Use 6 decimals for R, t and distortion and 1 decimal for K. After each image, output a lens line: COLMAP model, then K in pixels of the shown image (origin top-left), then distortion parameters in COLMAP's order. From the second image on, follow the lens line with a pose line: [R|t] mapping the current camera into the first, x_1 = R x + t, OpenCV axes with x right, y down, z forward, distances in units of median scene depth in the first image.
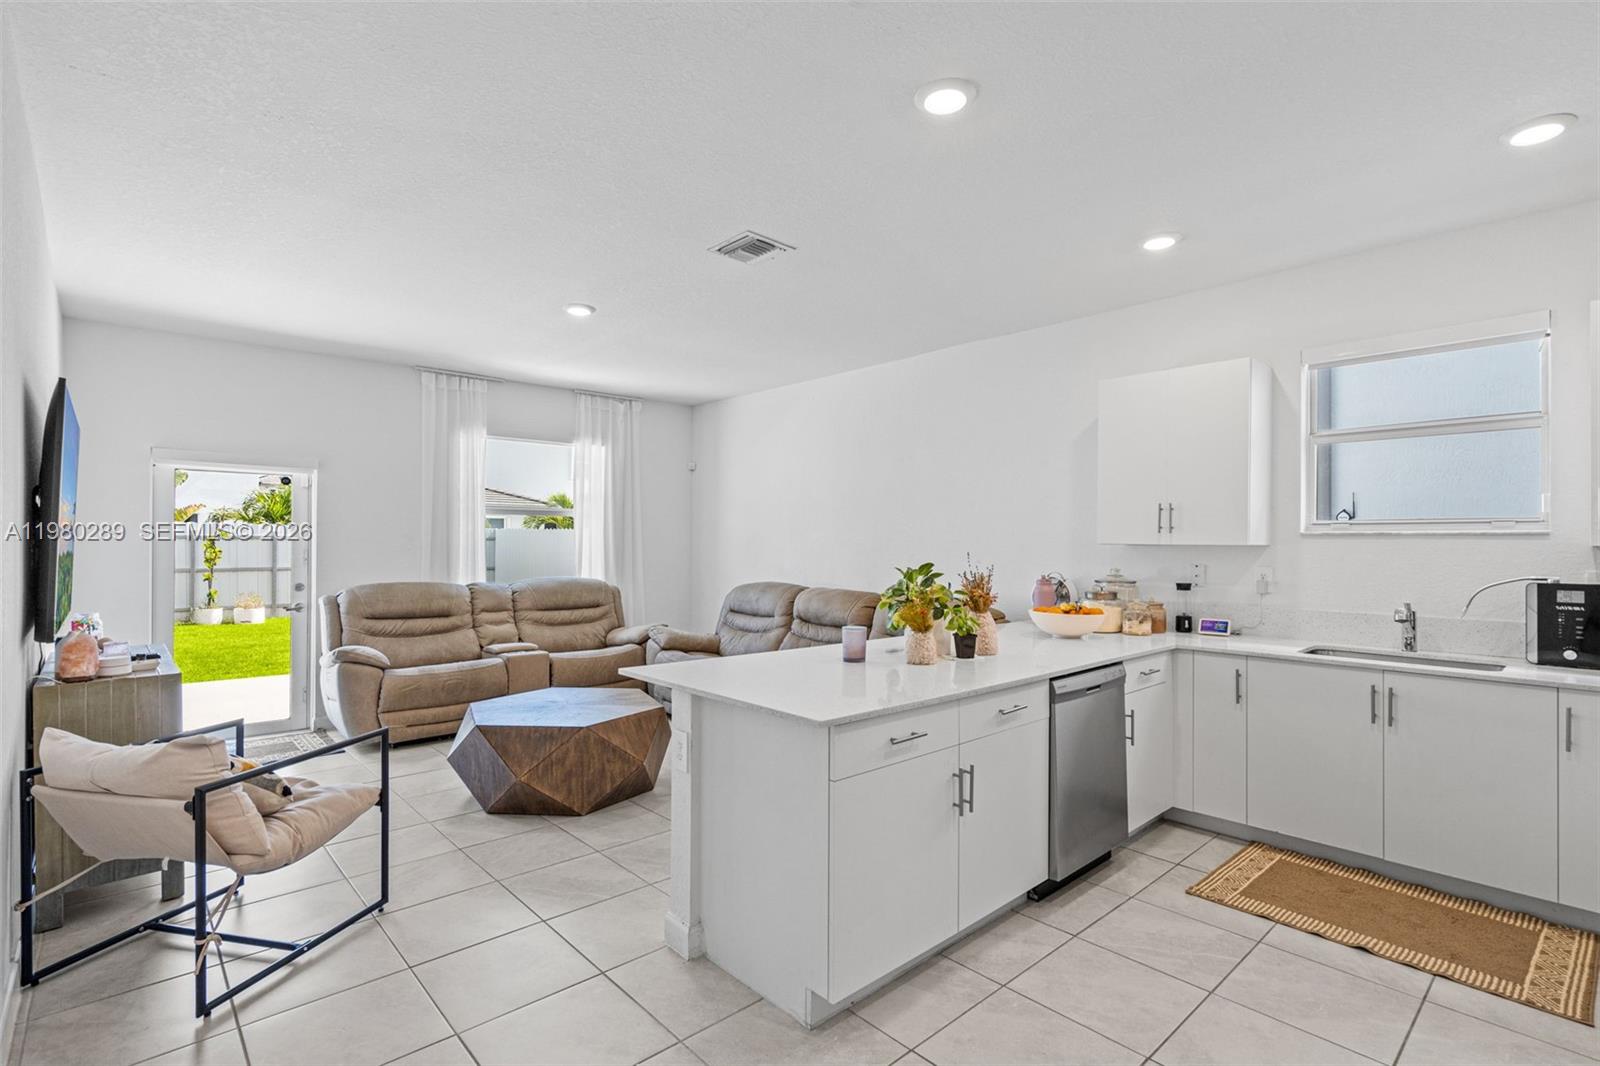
lens RADIAL K [[751.1, 0, 806.3], [0, 751.1, 541.0], [0, 0, 1]] dist [0.000103, 0.001693]
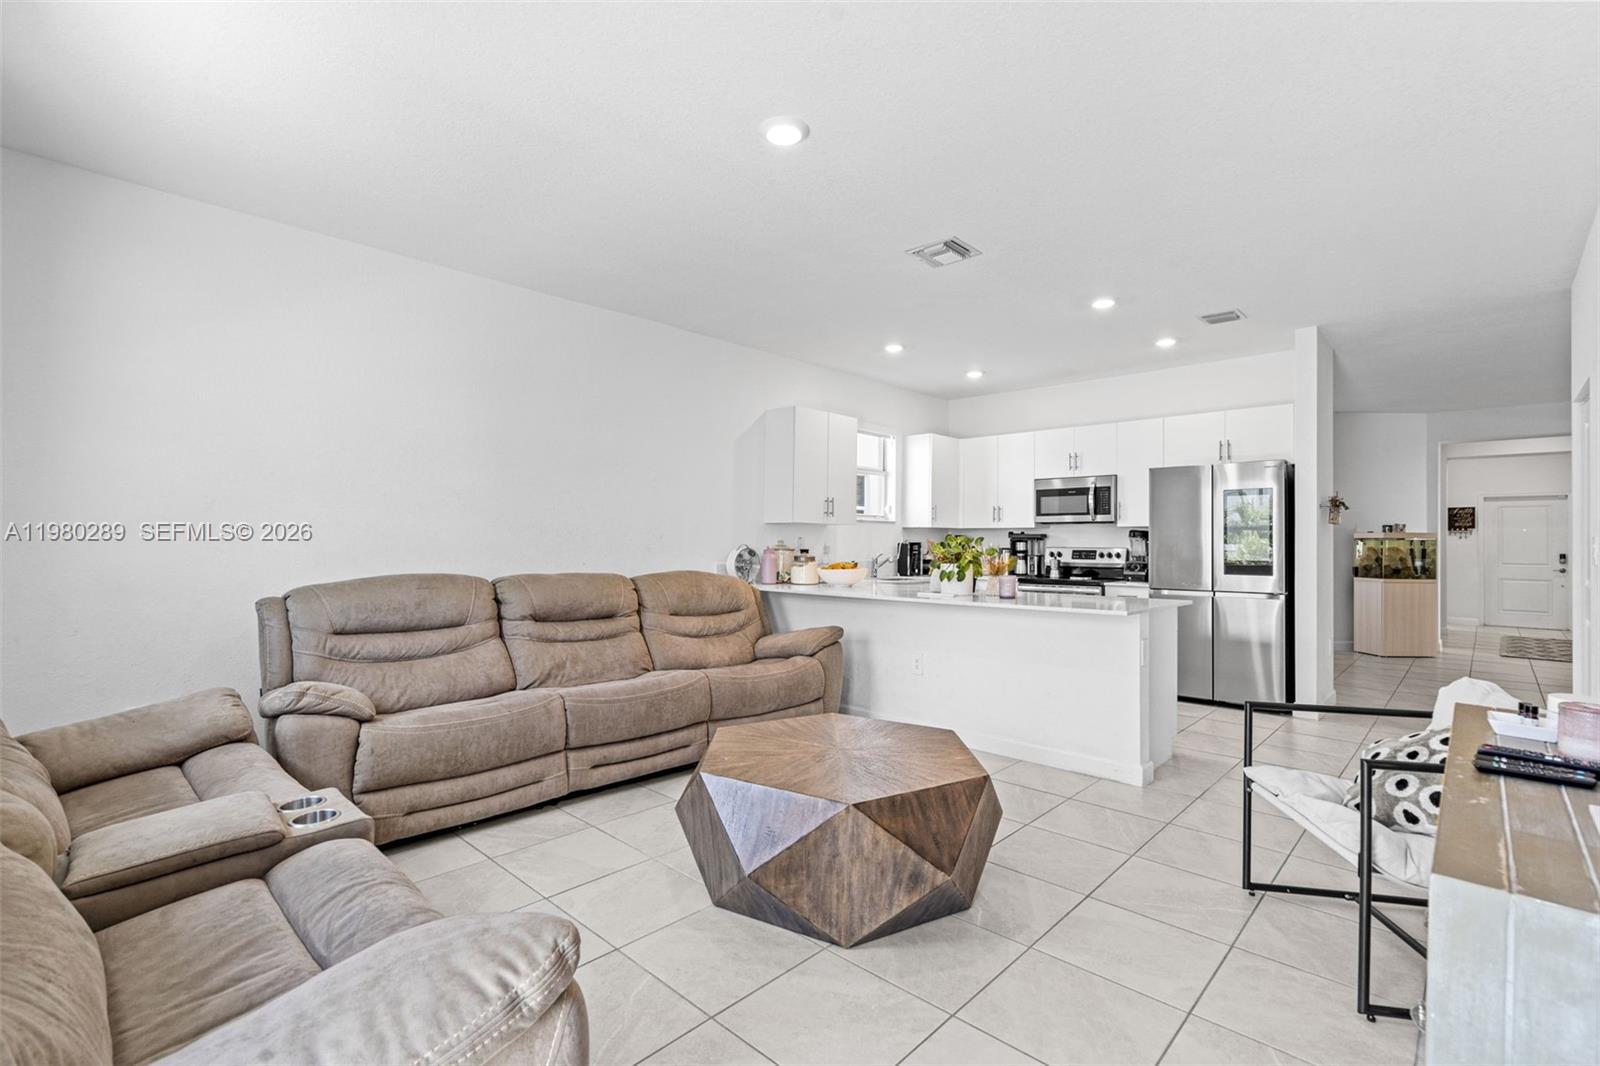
lens RADIAL K [[728.5, 0, 801.2], [0, 728.5, 540.7], [0, 0, 1]] dist [-0.001648, 0.000330]
pose [[-0.066175, -0.004362, 0.997798, -0.906935], [-0.012323, 0.999918, 0.003554, 0.031597], [-0.997732, -0.012061, -0.066224, 1.013420]]
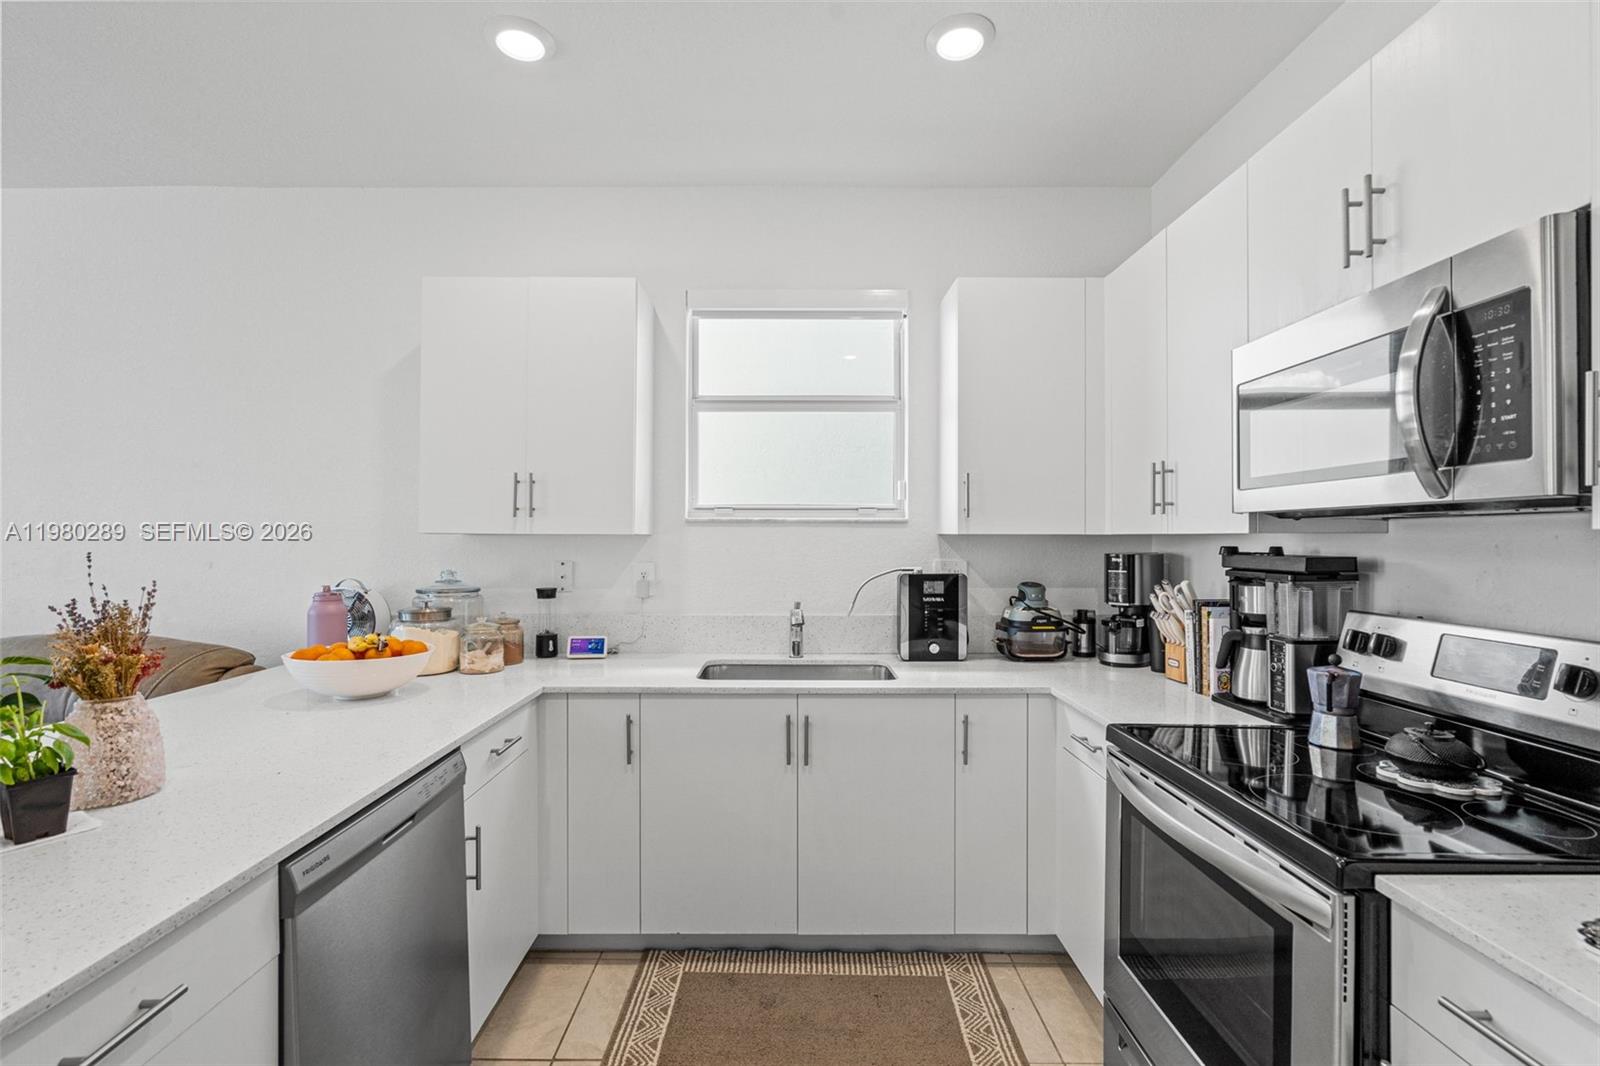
lens RADIAL K [[728.5, 0, 793.0], [0, 728.5, 536.9], [0, 0, 1]] dist [-0.001648, 0.000330]
pose [[0.676499, -0.004260, 0.736431, 0.140011], [-0.000949, 0.999977, 0.006656, 0.002534], [-0.736443, -0.005202, 0.676480, 0.332468]]
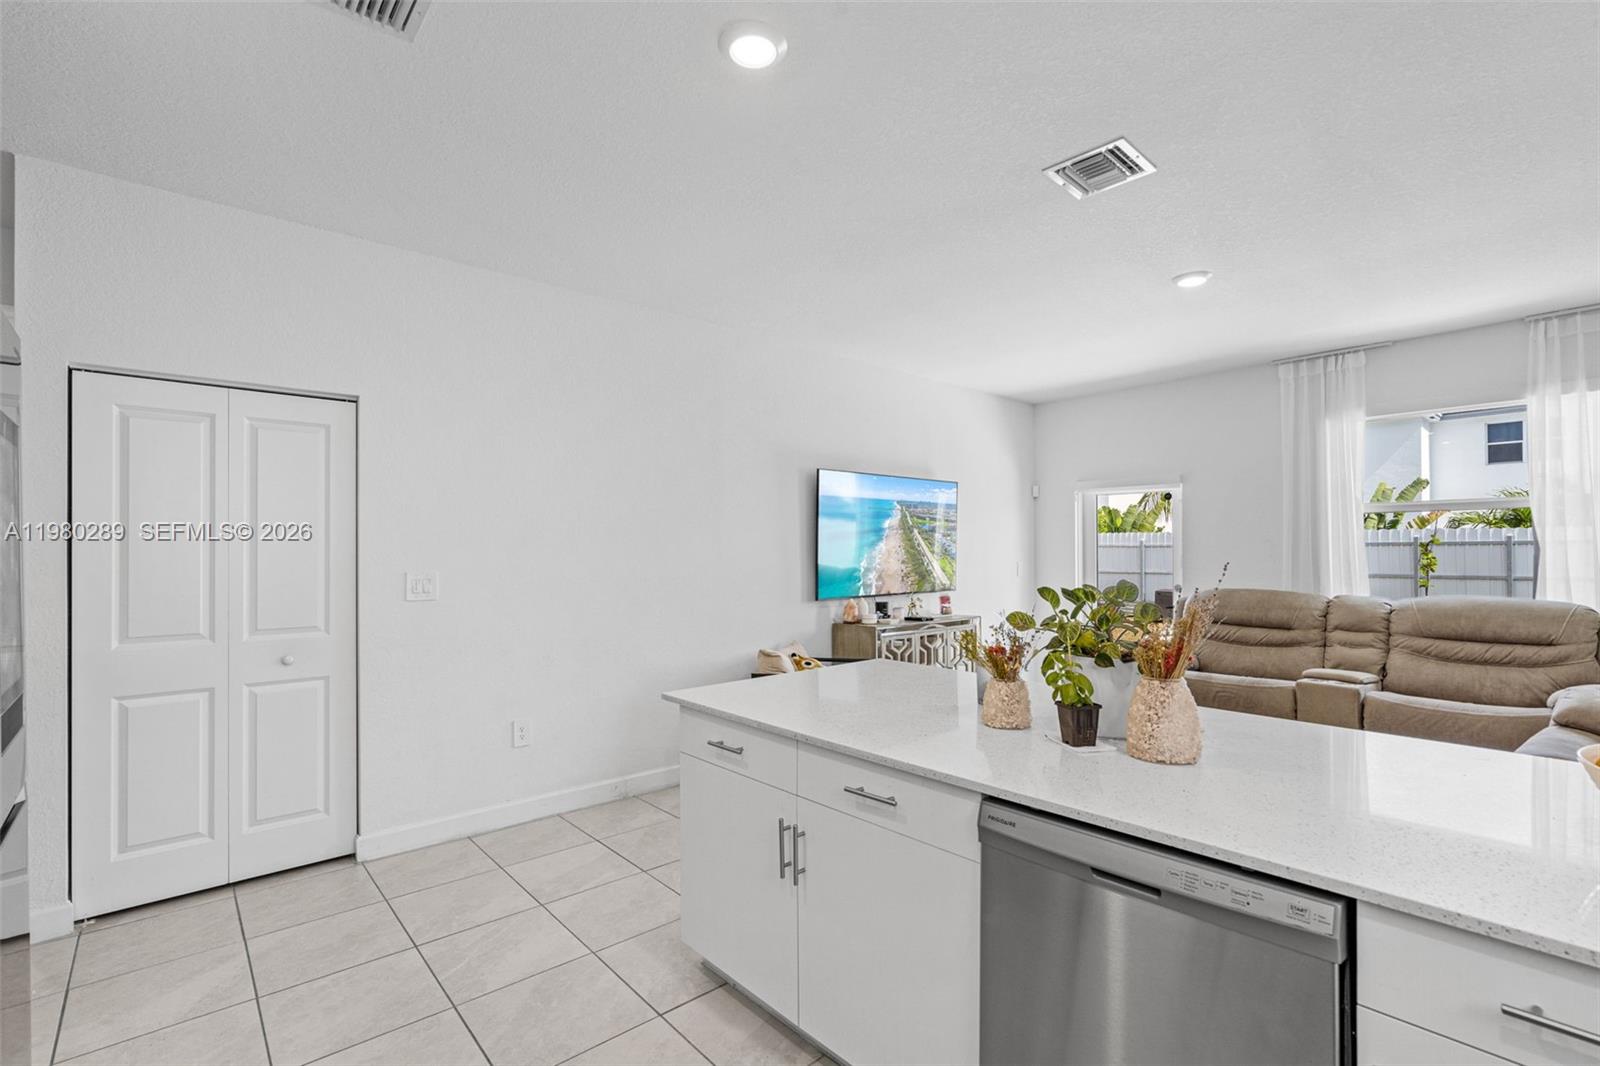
lens RADIAL K [[728.5, 0, 796.8], [0, 728.5, 545.6], [0, 0, 1]] dist [-0.001648, 0.000330]
pose [[-0.023095, -0.012783, -0.999652, 0.541725], [0.009518, 0.999870, -0.013006, 0.006344], [0.999688, -0.009815, -0.022971, 0.556745]]
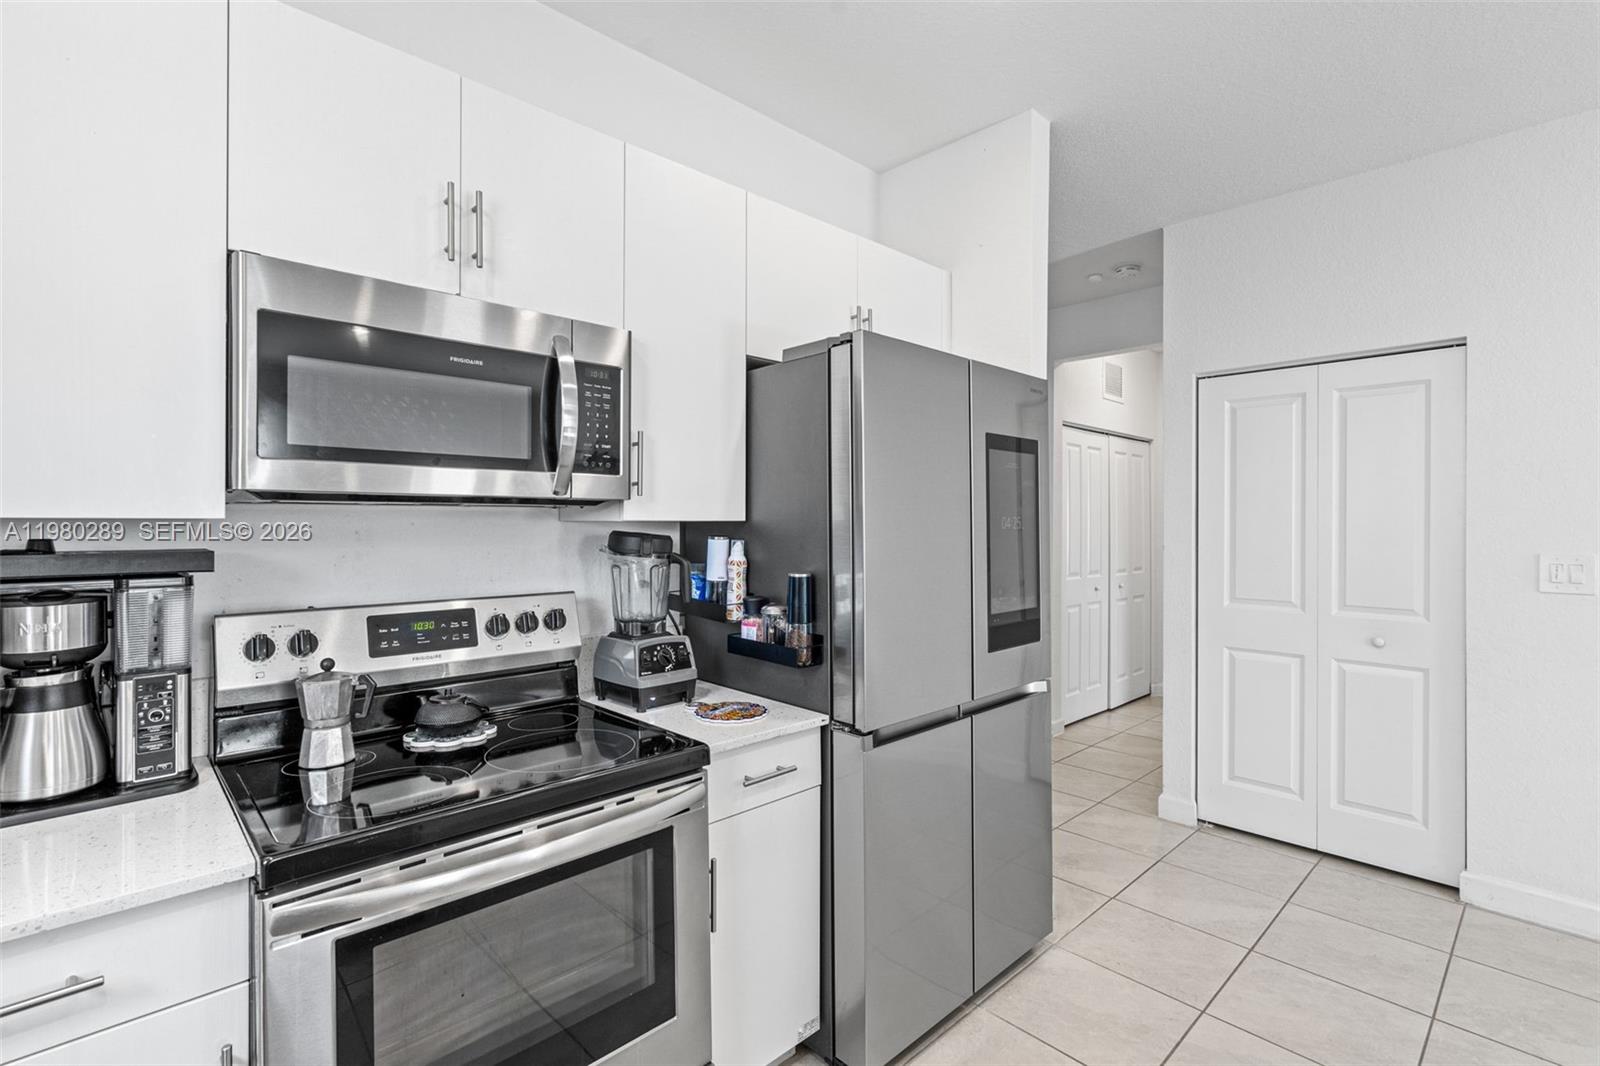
lens RADIAL K [[728.5, 0, 783.8], [0, 728.5, 525.9], [0, 0, 1]] dist [-0.001648, 0.000330]
pose [[-0.999950, -0.007728, -0.006316, 0.391746], [-0.007707, 0.999964, -0.003408, 0.005098], [0.006343, -0.003359, -0.999974, 0.694544]]
